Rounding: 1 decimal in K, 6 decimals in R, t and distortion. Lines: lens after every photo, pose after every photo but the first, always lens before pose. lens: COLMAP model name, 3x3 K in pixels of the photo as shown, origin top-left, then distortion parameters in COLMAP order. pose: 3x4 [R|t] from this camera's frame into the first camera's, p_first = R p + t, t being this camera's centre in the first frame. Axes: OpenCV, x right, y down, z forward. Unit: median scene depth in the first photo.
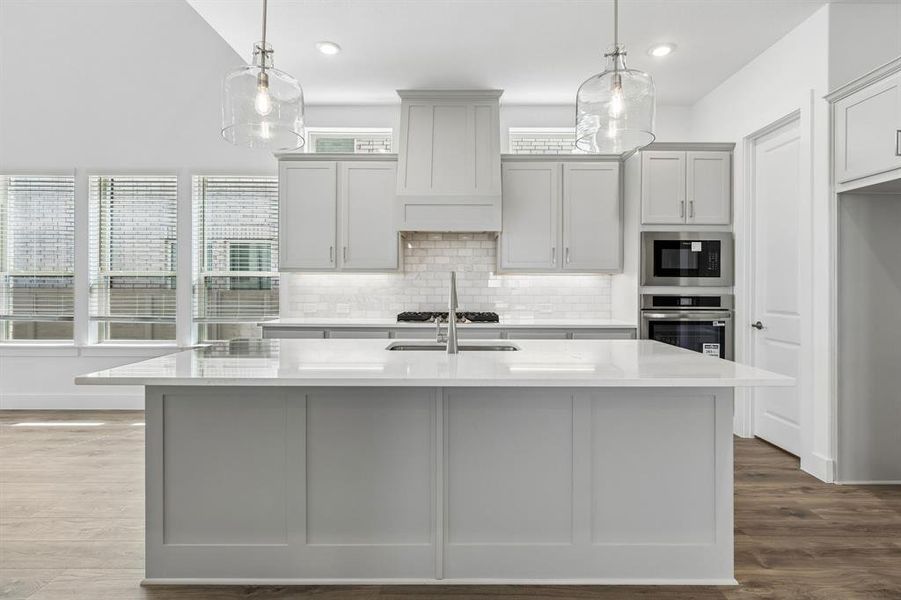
lens RADIAL K [[459.0, 0, 452.3], [0, 459.0, 285.4], [0, 0, 1]] dist [-0.000470, -0.000537]
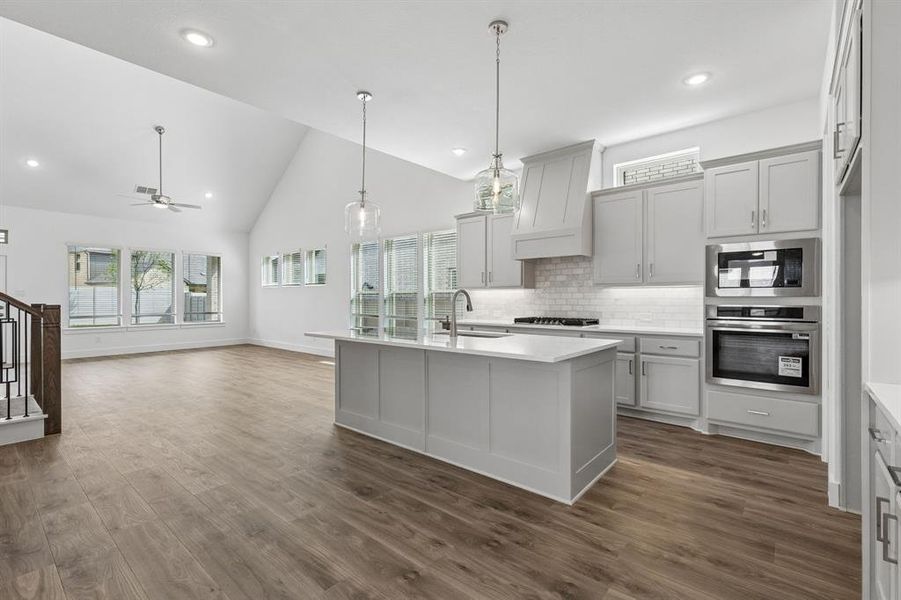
lens RADIAL K [[417.7, 0, 450.5], [0, 417.7, 300.0], [0, 0, 1]] dist [0.002155, 0.000233]
pose [[0.752714, -0.001748, -0.658346, 0.603296], [0.004747, 0.999985, 0.002773, 0.002909], [0.658331, -0.005212, 0.752711, -0.114635]]
